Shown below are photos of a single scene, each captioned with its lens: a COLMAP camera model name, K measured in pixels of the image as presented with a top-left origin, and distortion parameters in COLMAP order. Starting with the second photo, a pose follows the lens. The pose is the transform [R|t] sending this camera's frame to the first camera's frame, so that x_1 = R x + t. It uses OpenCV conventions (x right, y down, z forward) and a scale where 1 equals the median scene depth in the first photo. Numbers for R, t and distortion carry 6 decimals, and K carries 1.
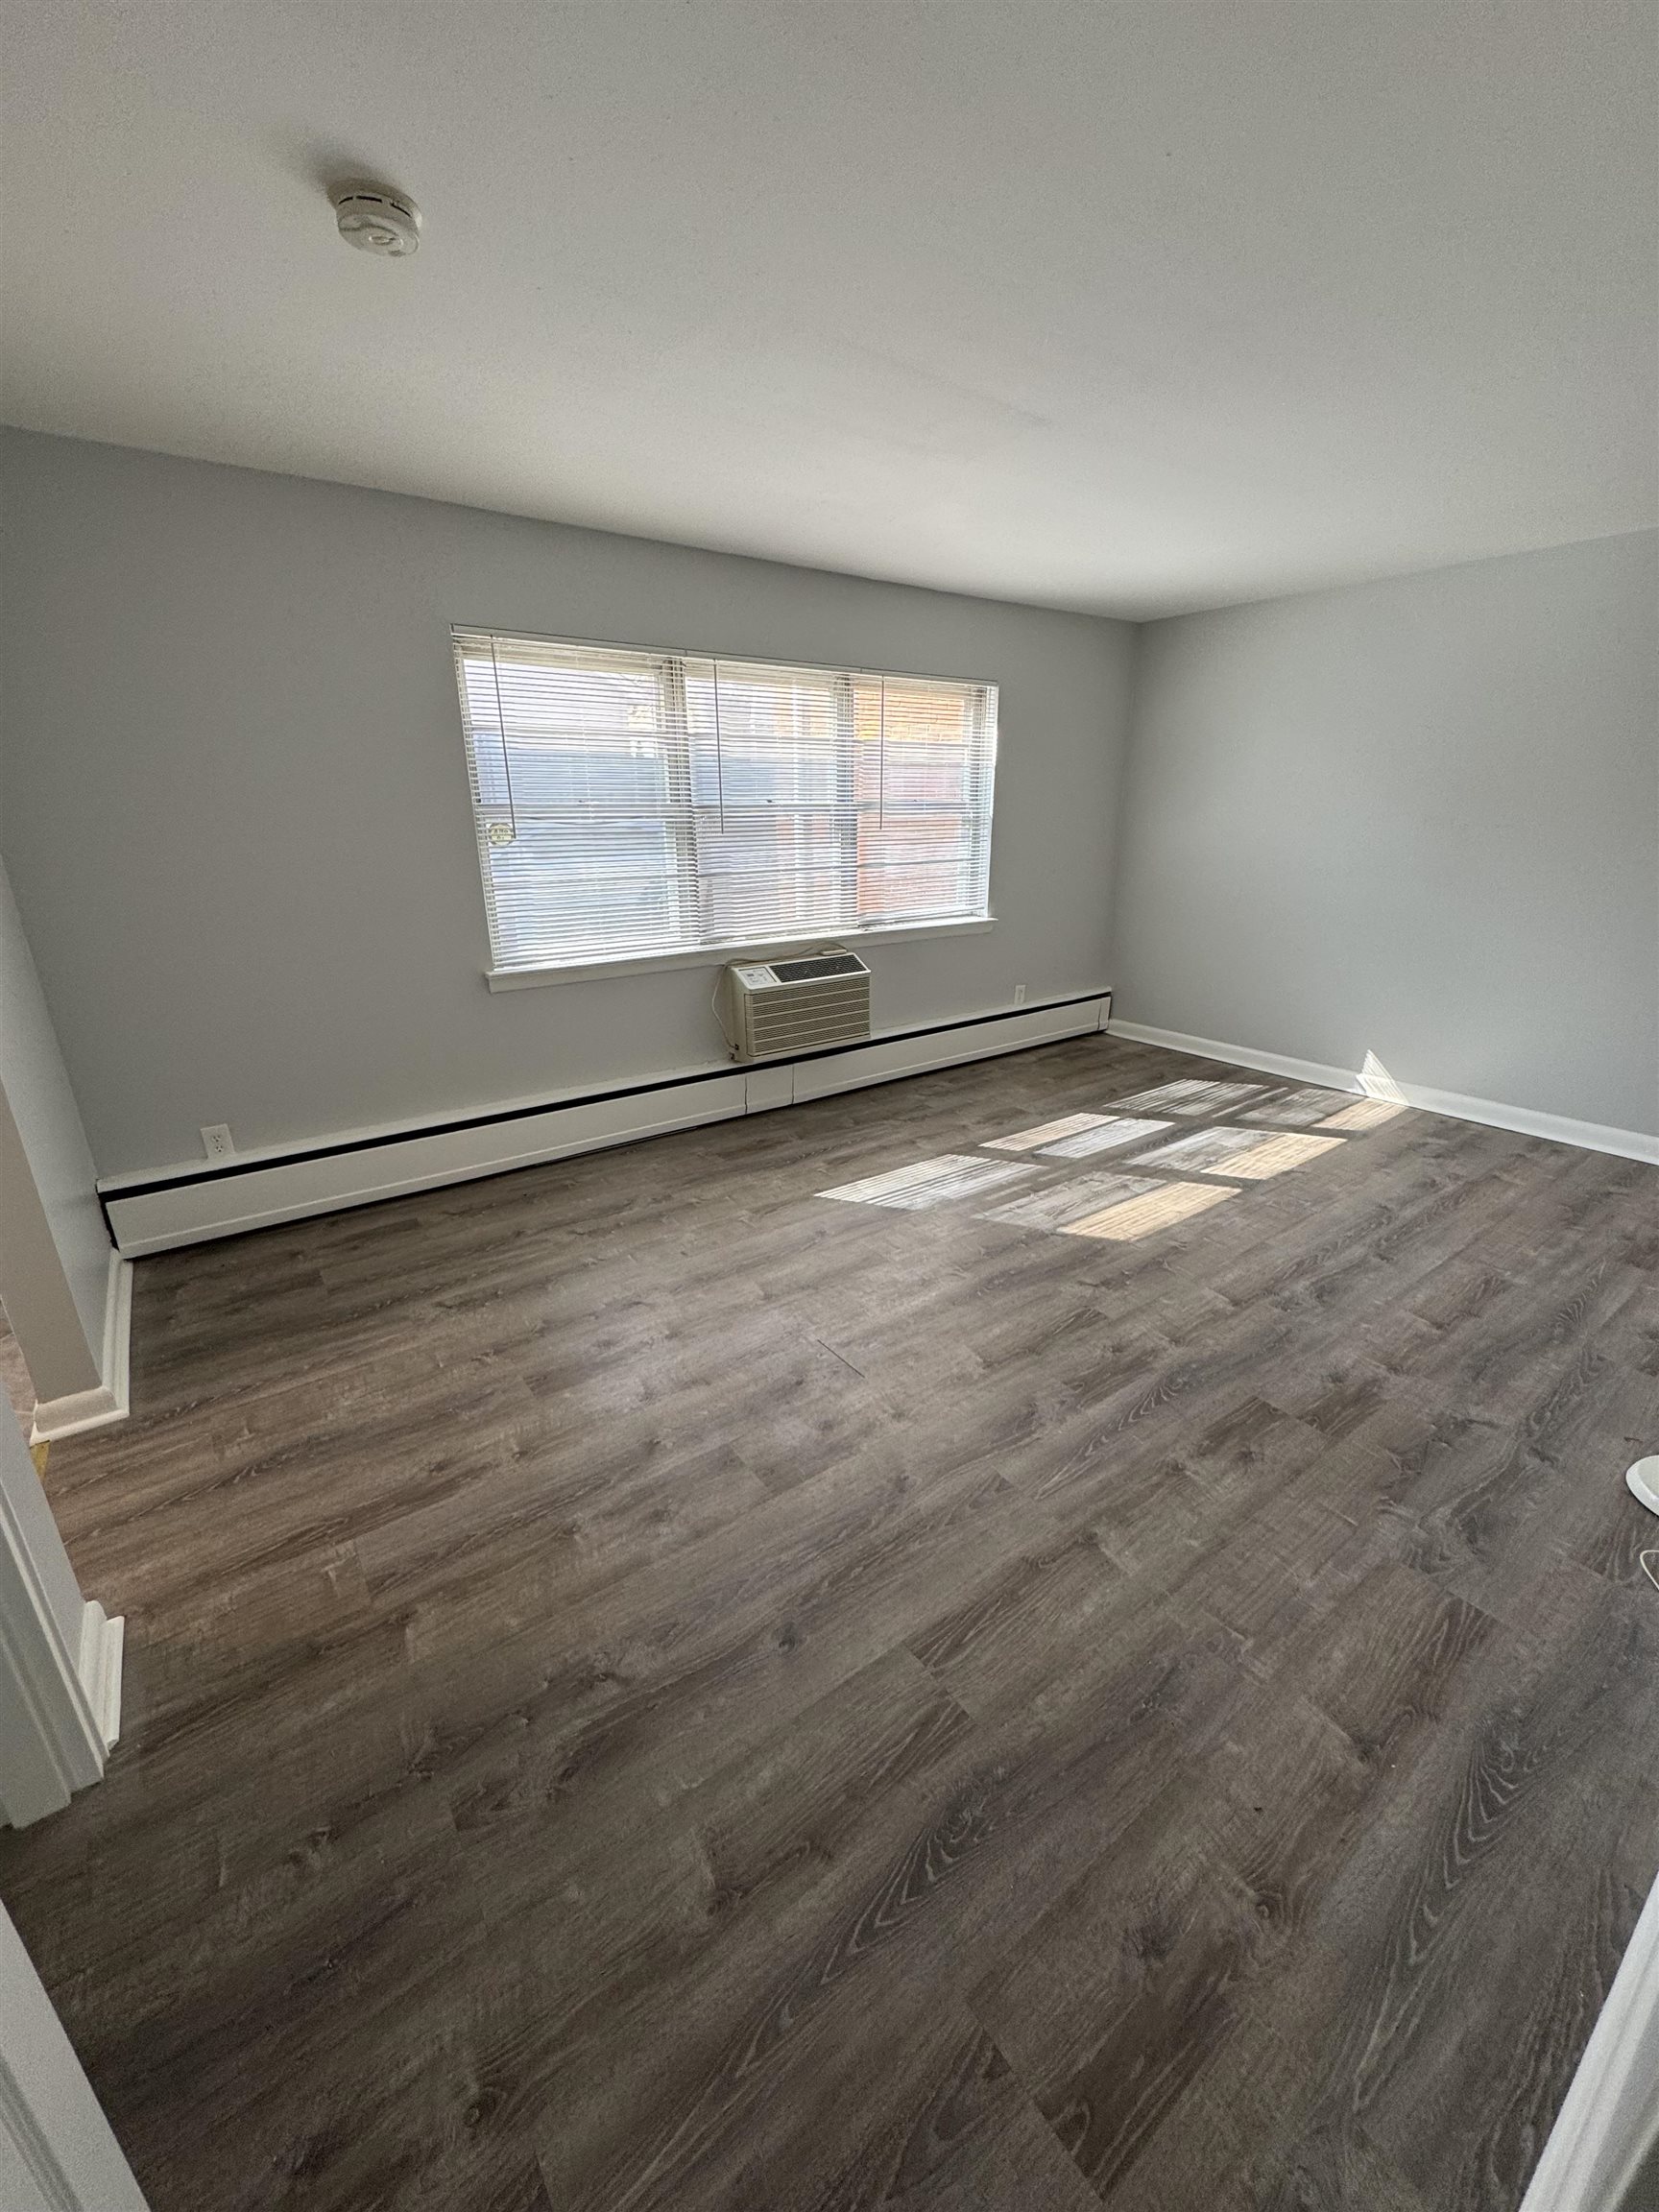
lens RADIAL K [[880.8, 0, 830.5], [0, 880.8, 1100.5], [0, 0, 1]] dist [-0.003118, 0.000371]
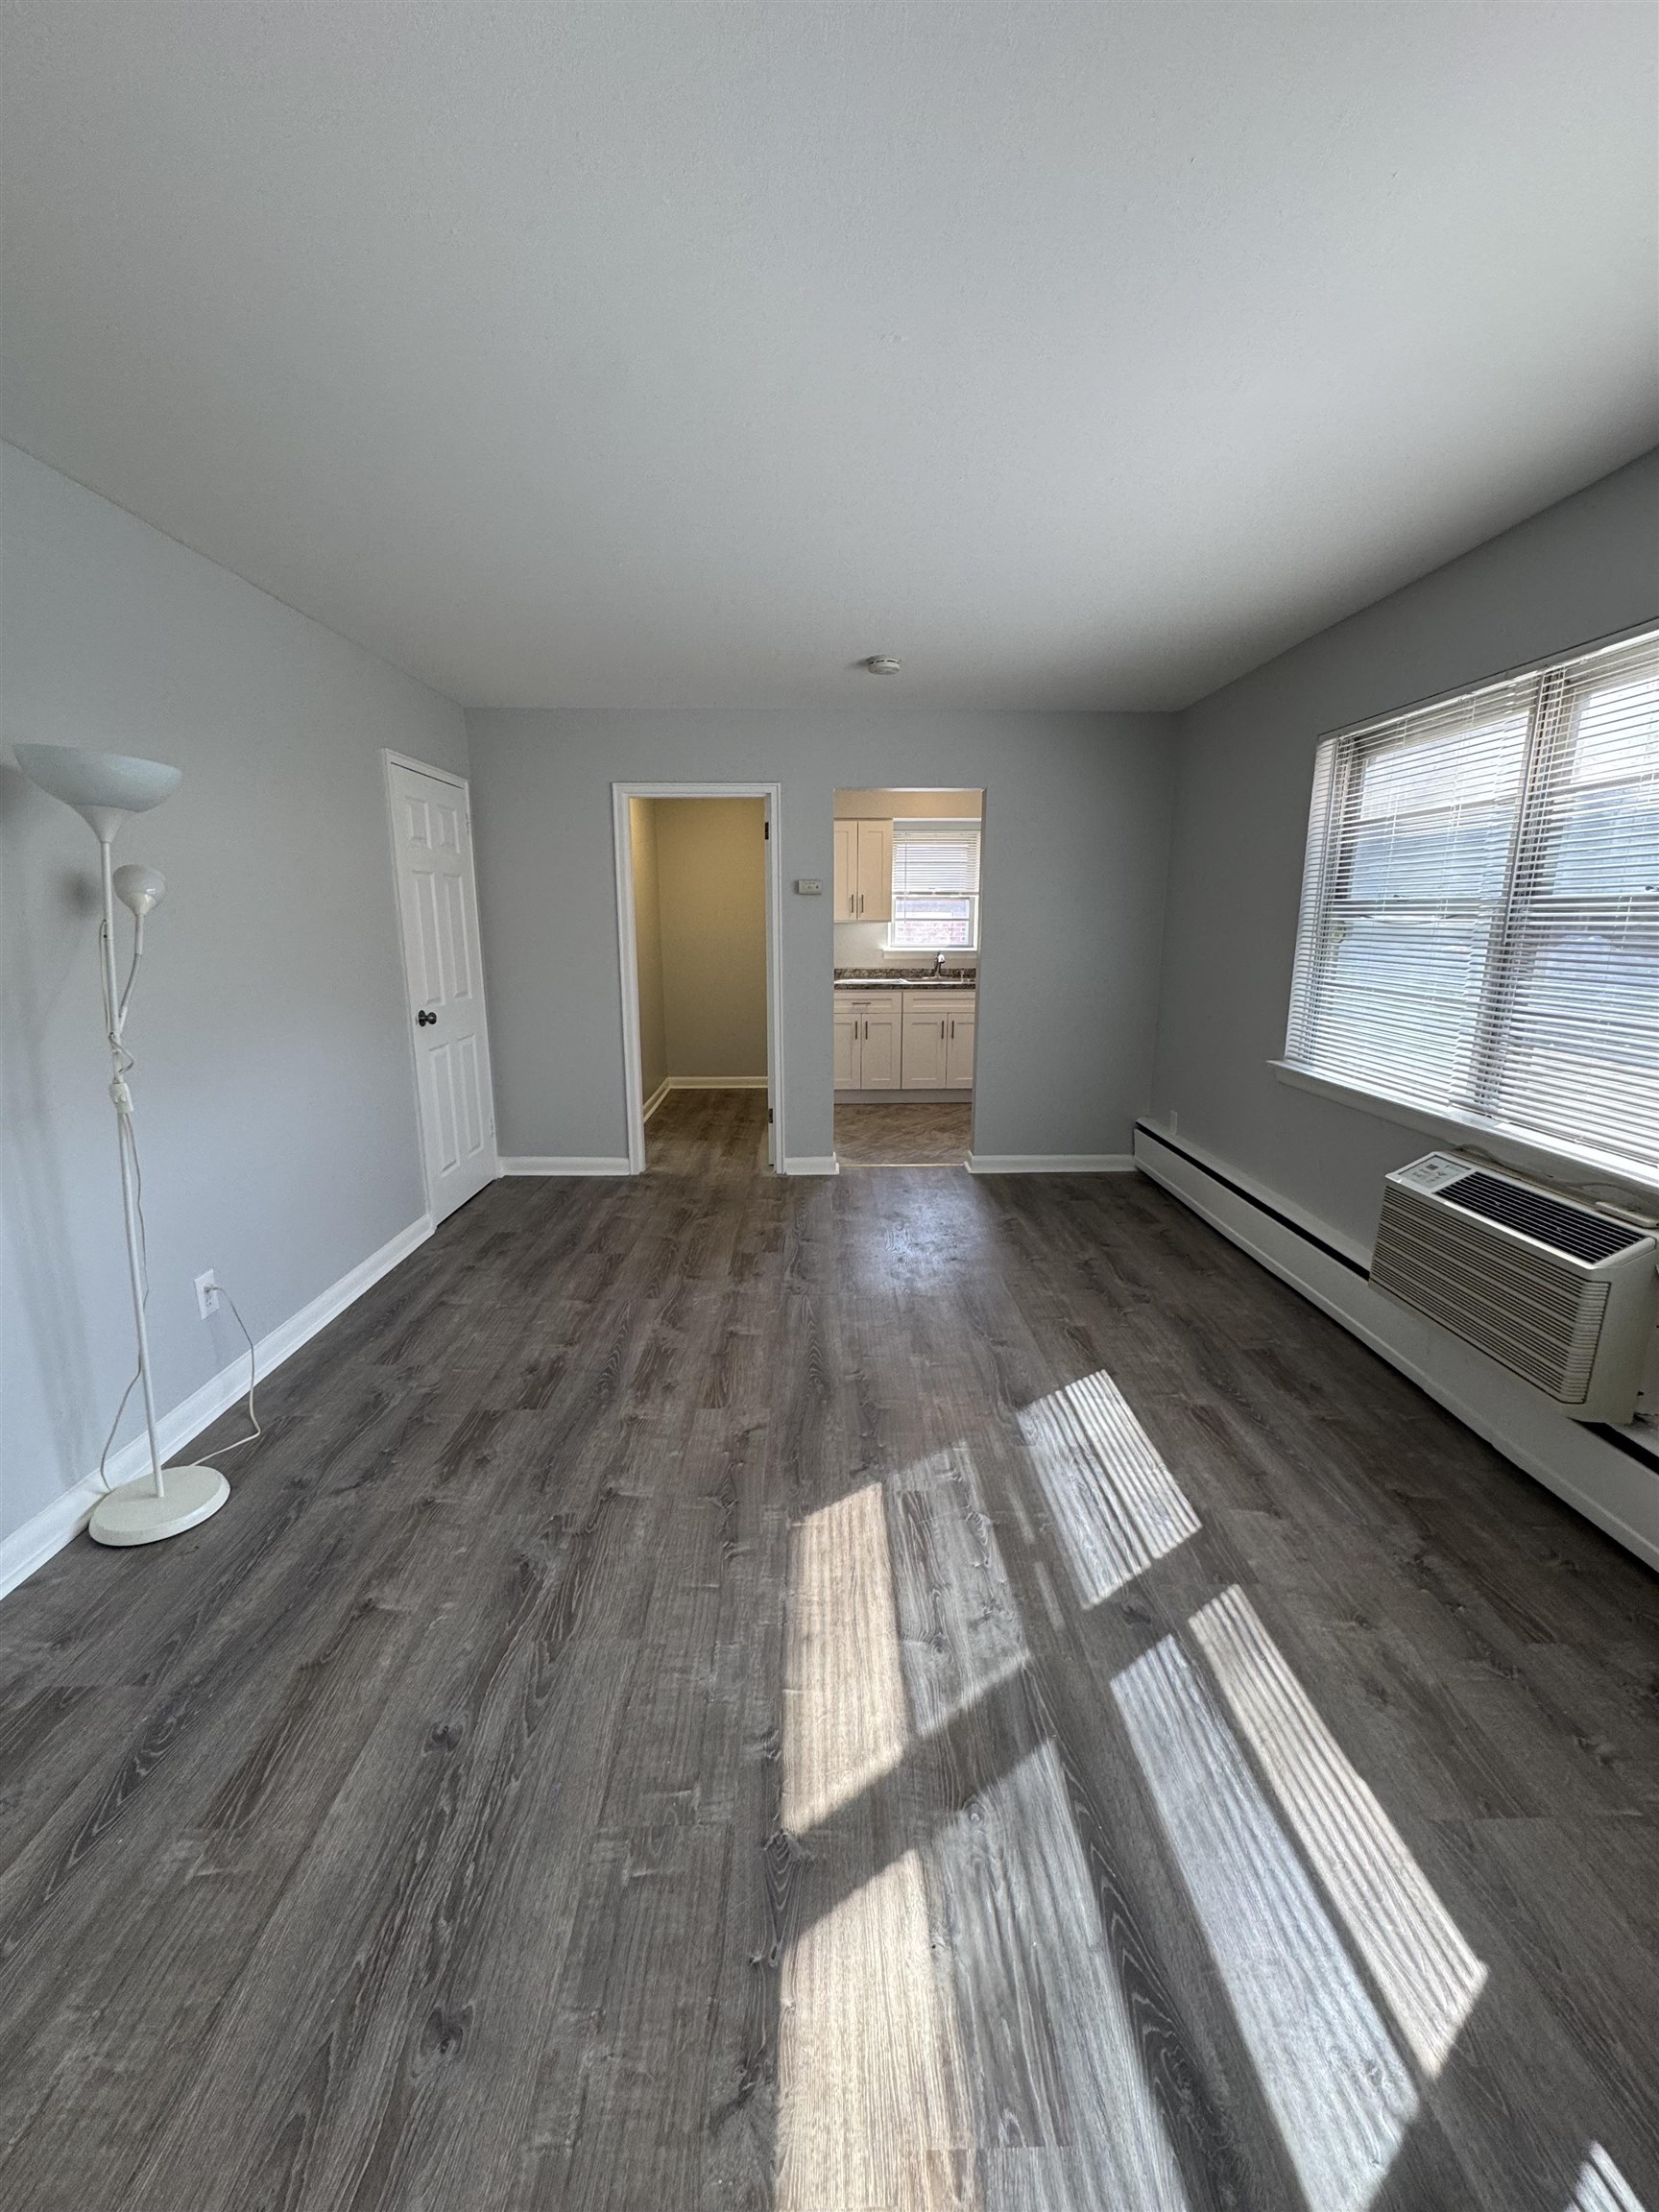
lens RADIAL K [[880.8, 0, 830.5], [0, 880.8, 1100.9], [0, 0, 1]] dist [-0.003118, 0.000371]
pose [[-0.574852, 0.174393, -0.799457, 0.838541], [-0.260187, 0.887358, 0.380655, -0.407606], [0.775789, 0.426829, -0.464725, 1.246515]]
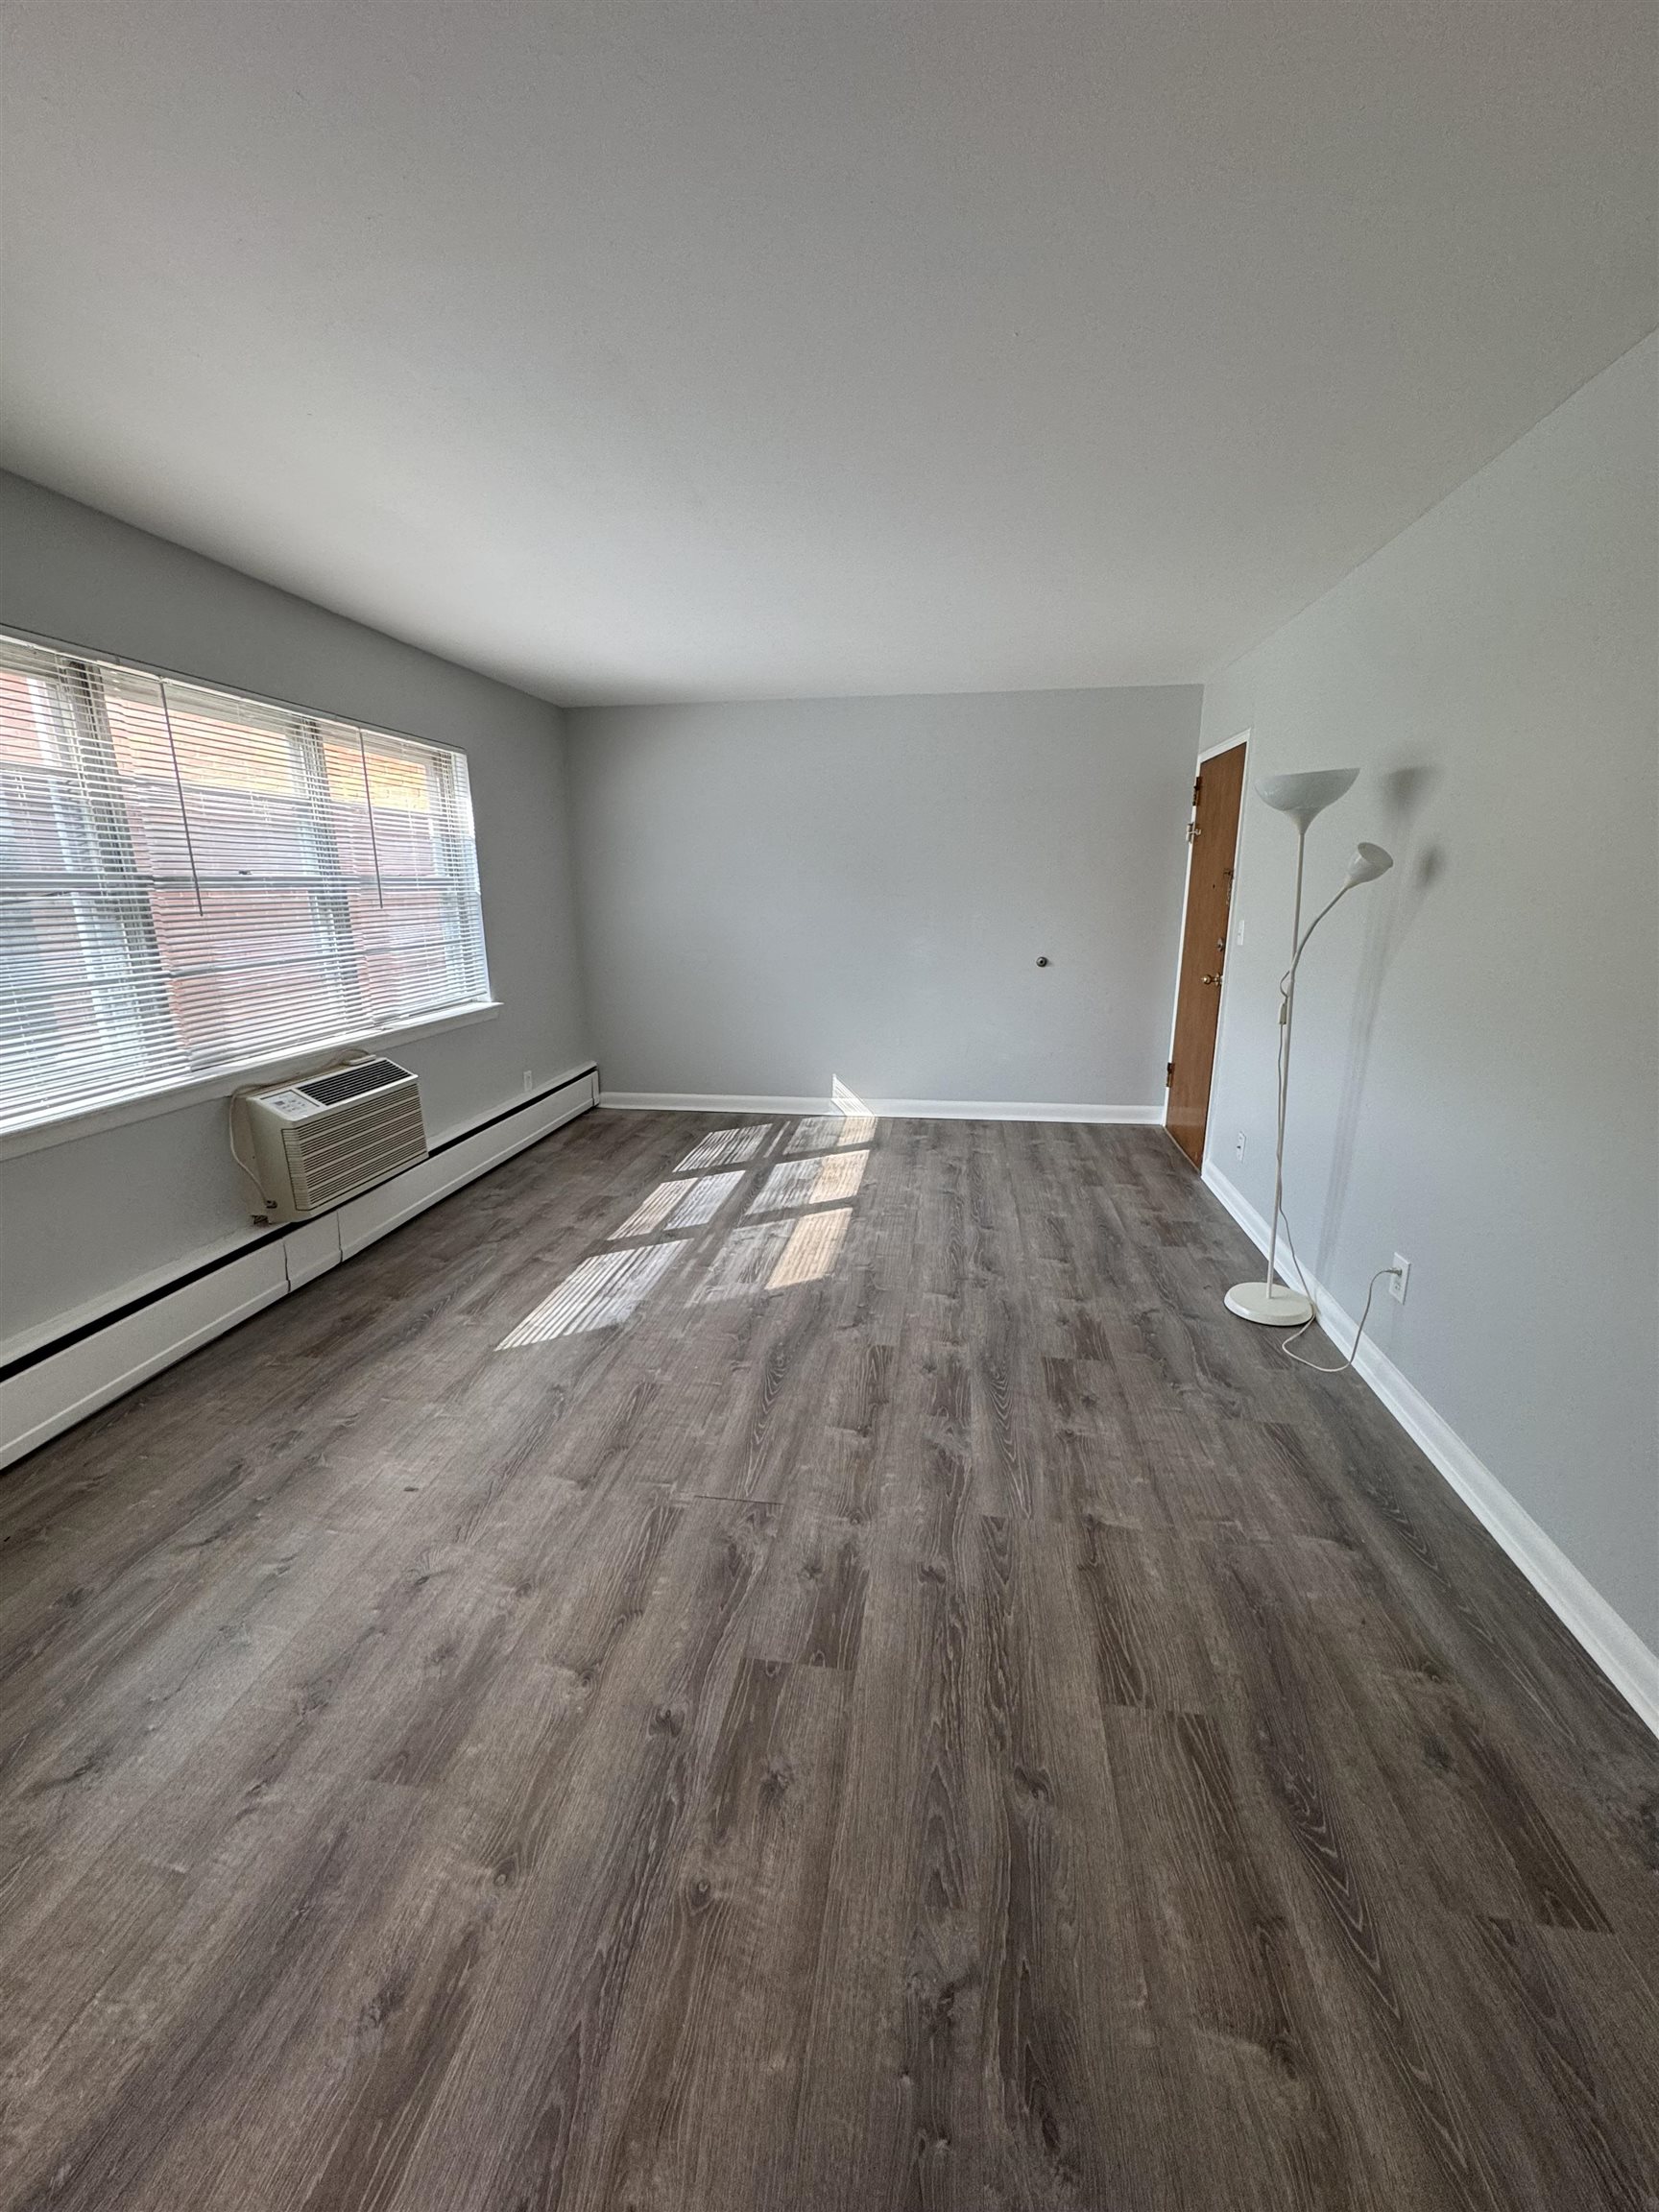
lens RADIAL K [[880.8, 0, 830.4], [0, 880.8, 1098.9], [0, 0, 1]] dist [-0.003118, 0.000371]
pose [[0.699590, -0.168730, 0.694337, -0.369723], [0.231470, 0.972837, 0.003186, -0.055700], [-0.676014, 0.158489, 0.719643, 0.214916]]
